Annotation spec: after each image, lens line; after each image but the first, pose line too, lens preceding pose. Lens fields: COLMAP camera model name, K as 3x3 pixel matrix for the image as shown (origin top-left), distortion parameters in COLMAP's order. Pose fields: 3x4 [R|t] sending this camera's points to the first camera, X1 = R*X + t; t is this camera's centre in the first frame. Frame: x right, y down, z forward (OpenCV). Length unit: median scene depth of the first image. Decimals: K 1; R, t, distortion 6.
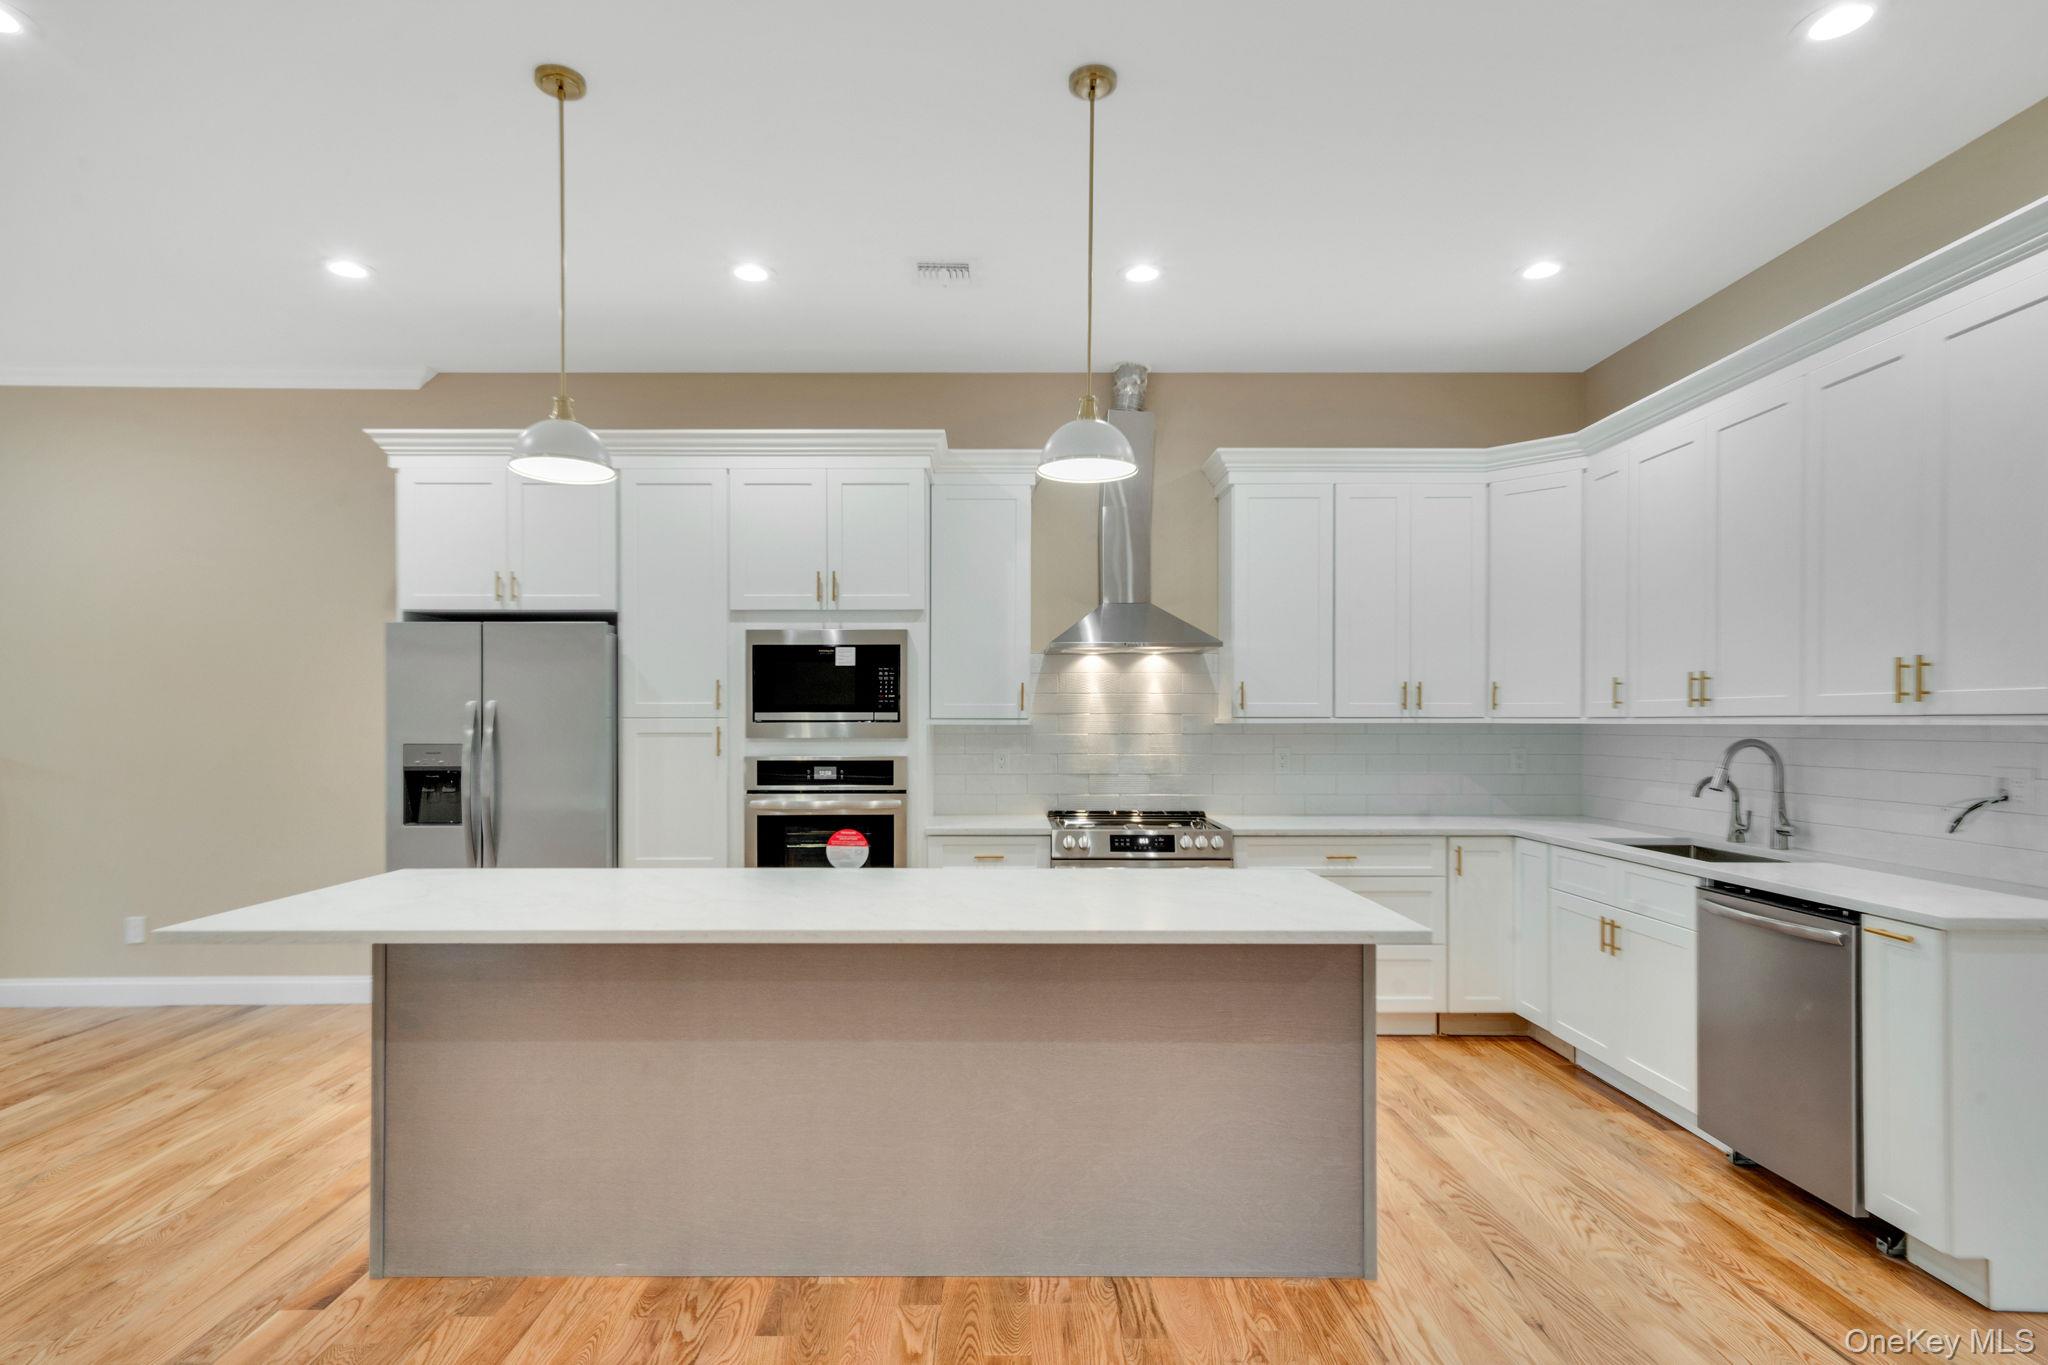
lens RADIAL K [[1088.2, 0, 986.8], [0, 1088.2, 721.7], [0, 0, 1]] dist [0.019414, 0.000049]
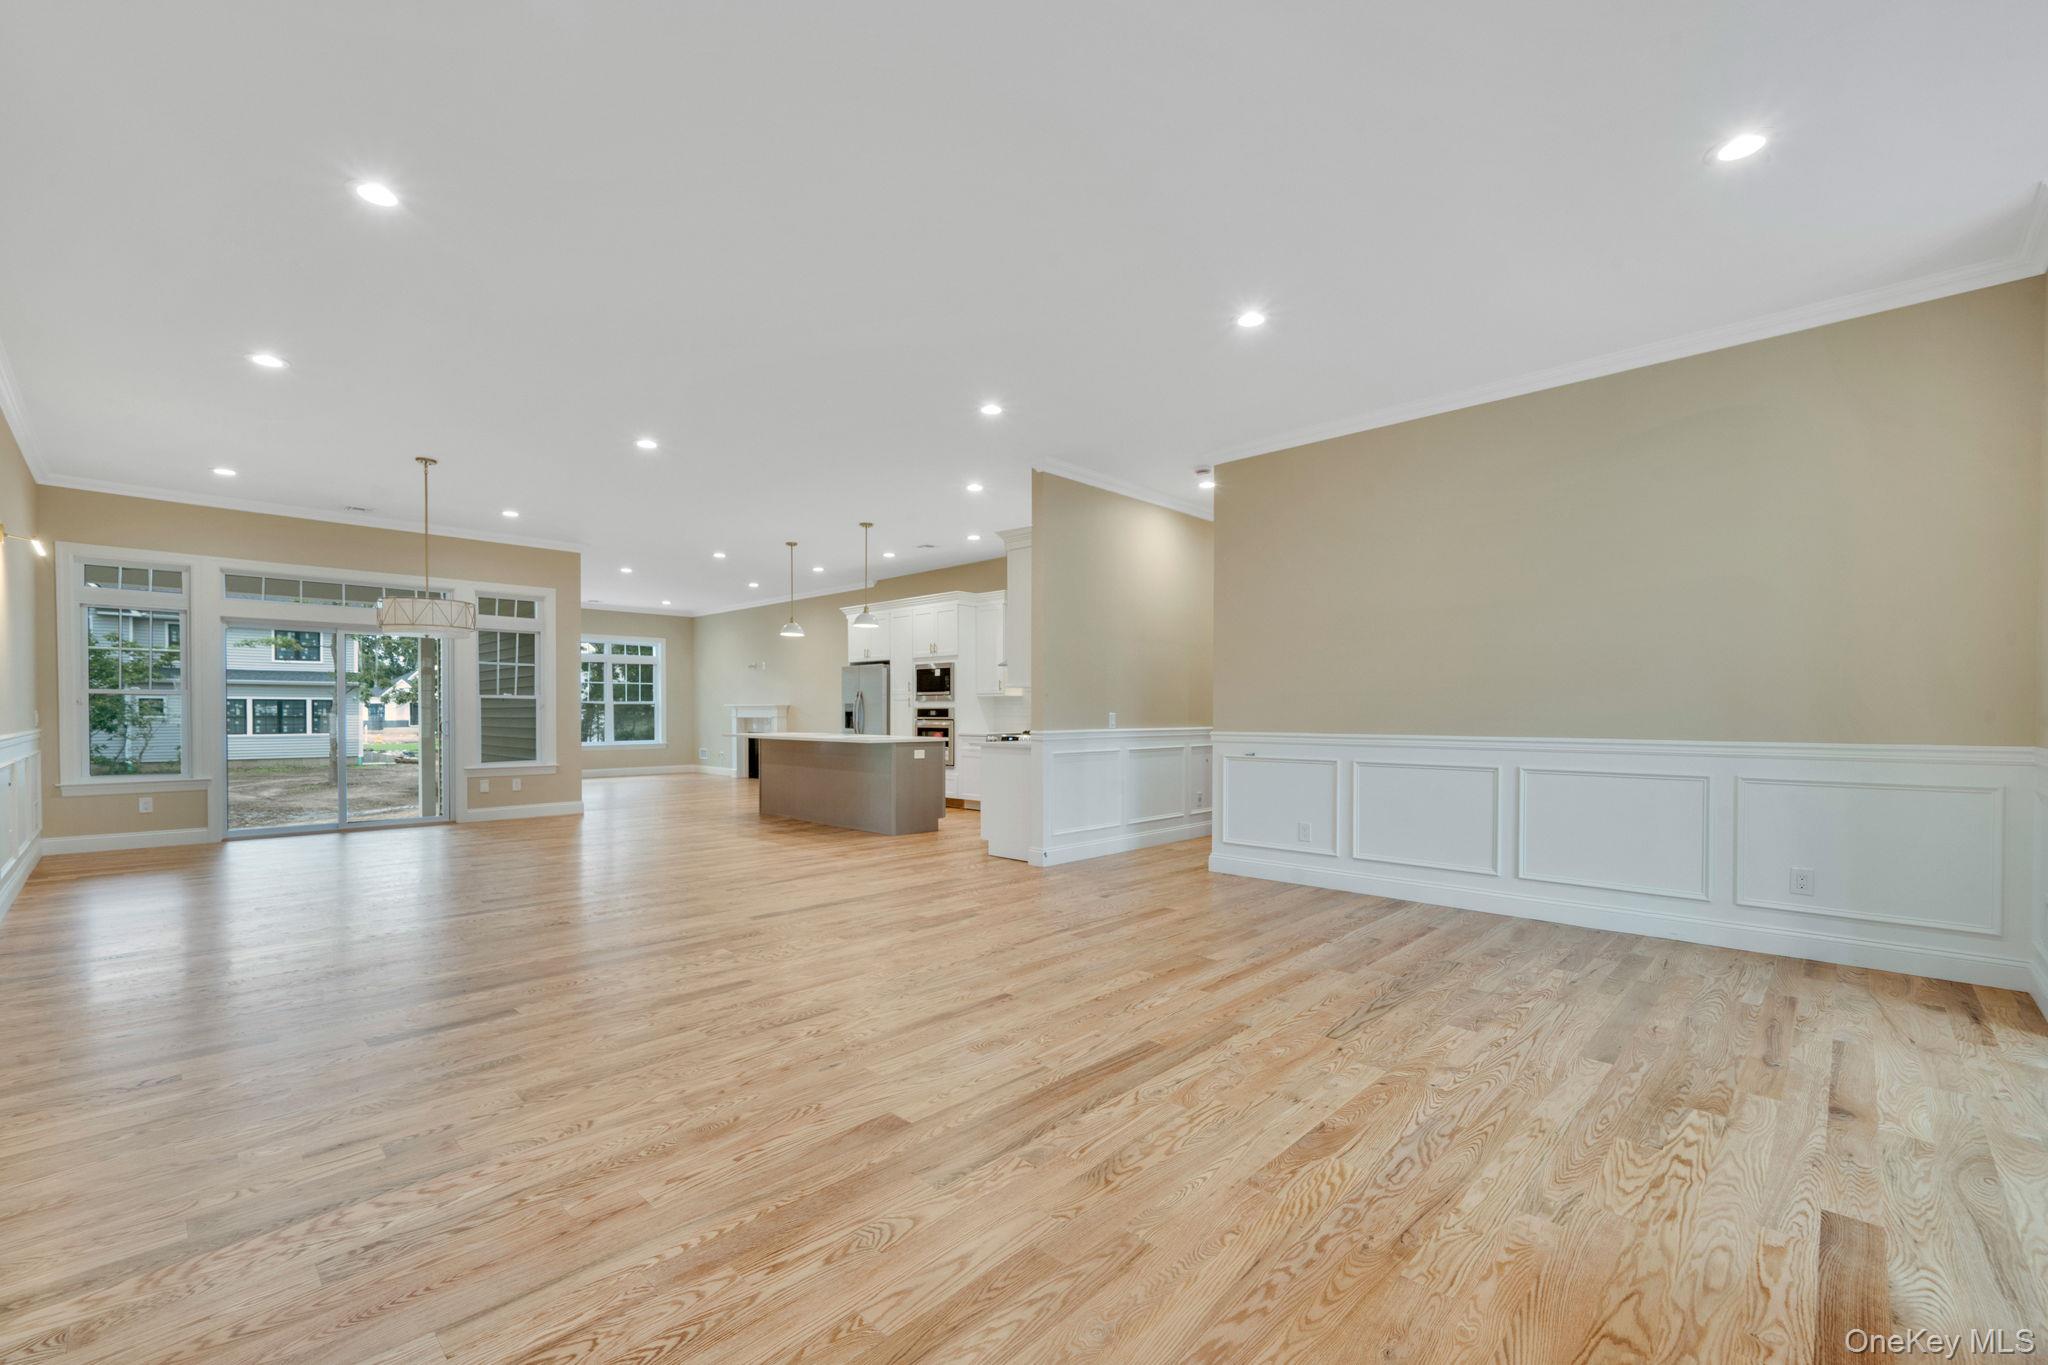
lens RADIAL K [[858.9, 0, 998.5], [0, 858.9, 708.1], [0, 0, 1]] dist [-0.002591, 0.003631]
pose [[0.716347, -0.001838, -0.697742, 1.560722], [-0.001670, 0.999989, -0.004348, 0.043553], [0.697742, 0.004280, 0.716336, -0.506187]]
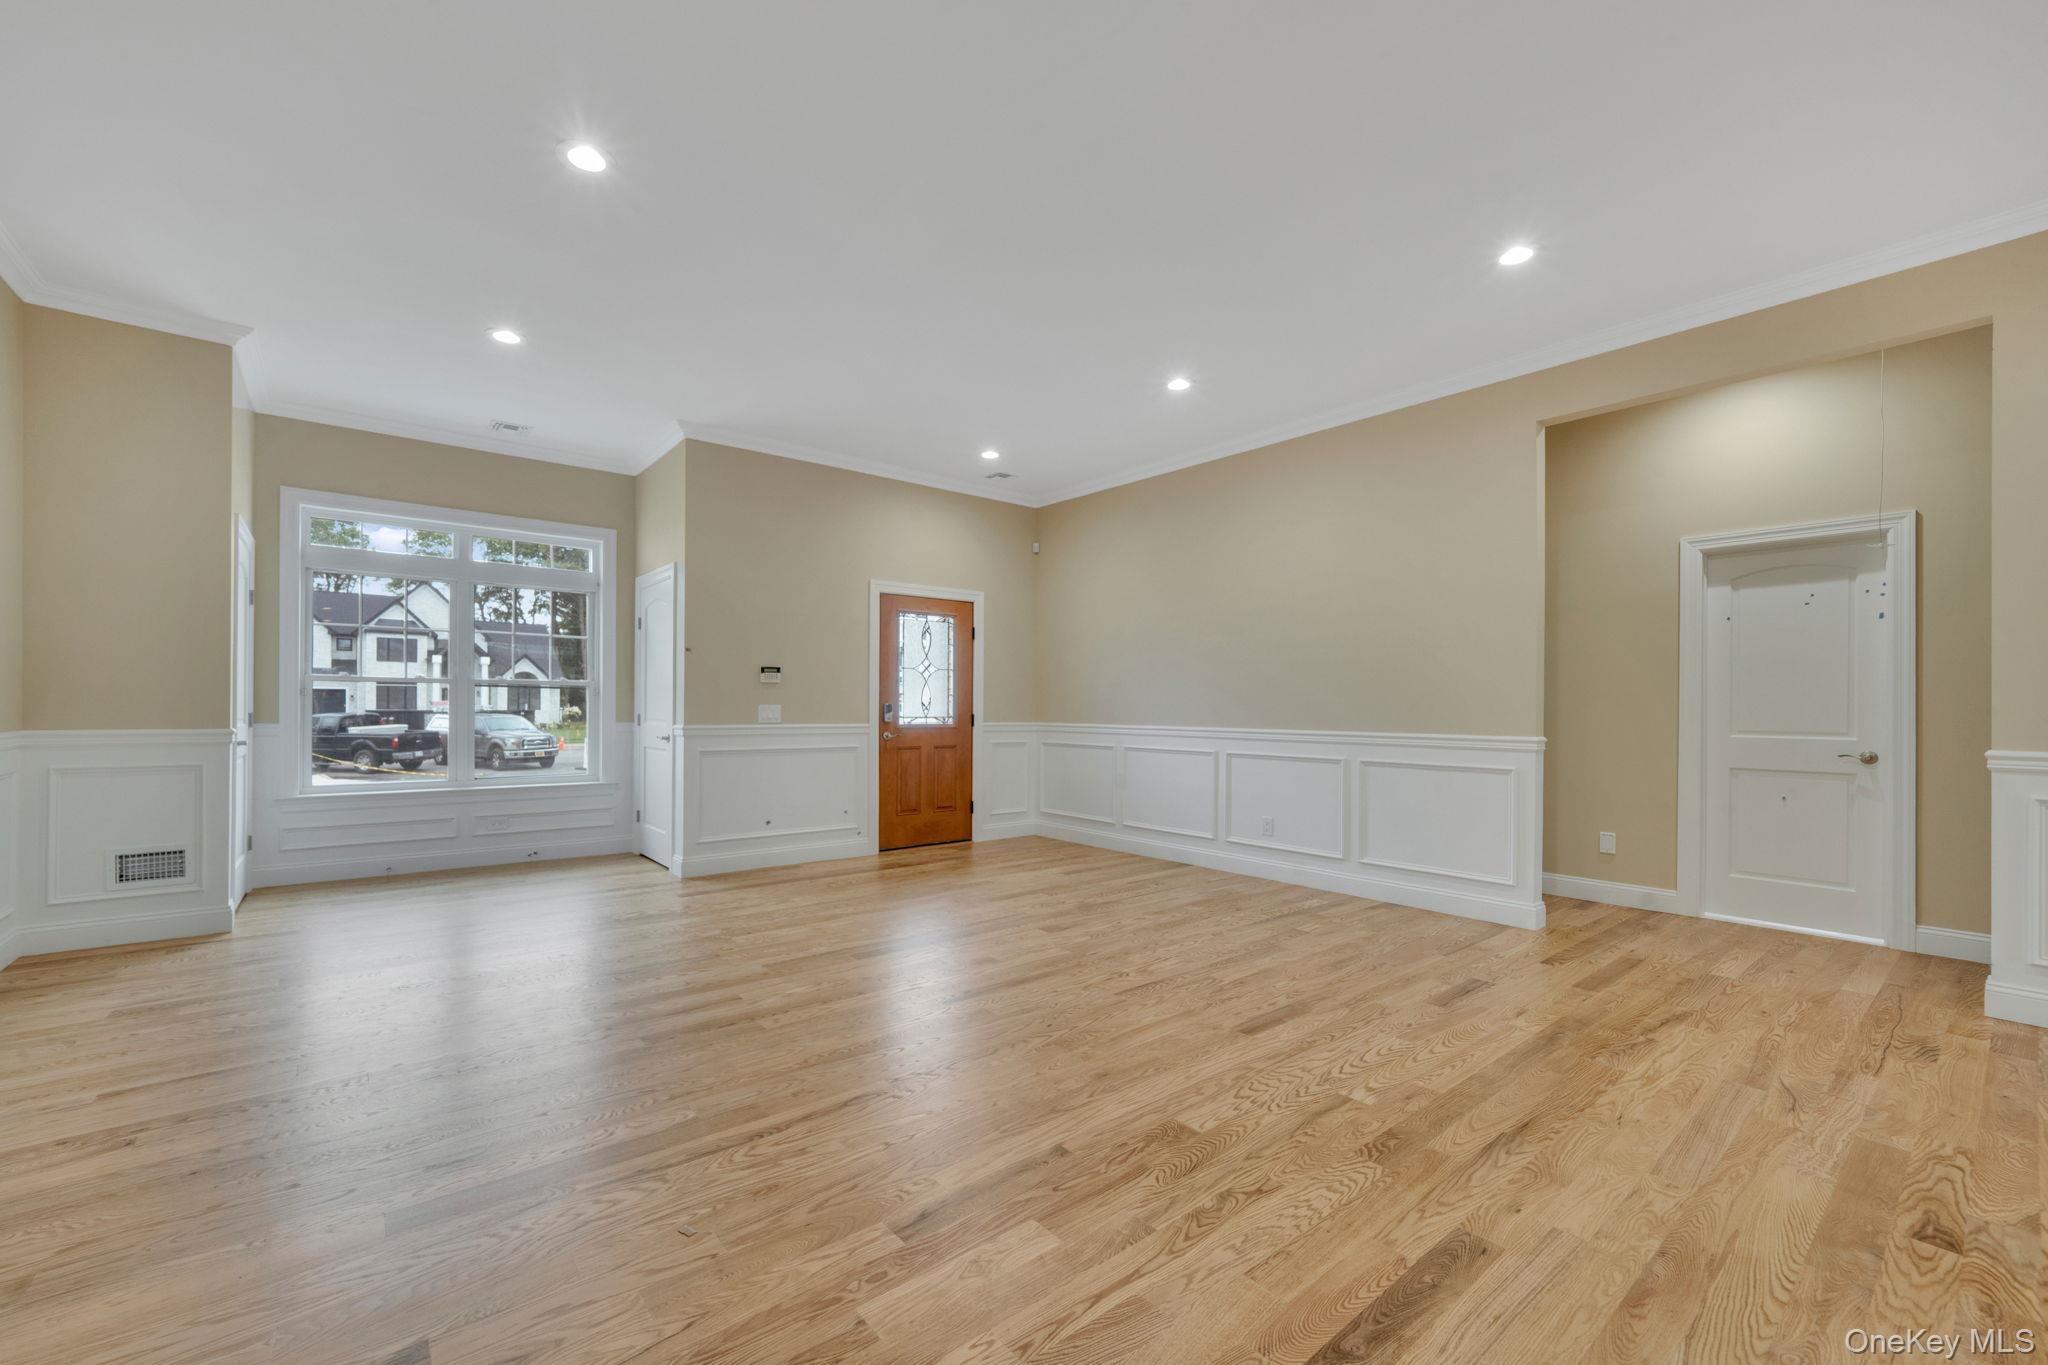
lens RADIAL K [[823.3, 0, 990.4], [0, 823.3, 707.1], [0, 0, 1]] dist [-0.001590, -0.000128]
pose [[-0.623174, -0.003832, 0.782074, 0.461717], [-0.006769, 0.999977, -0.000494, 0.044460], [-0.782054, -0.005602, -0.623186, 0.456968]]
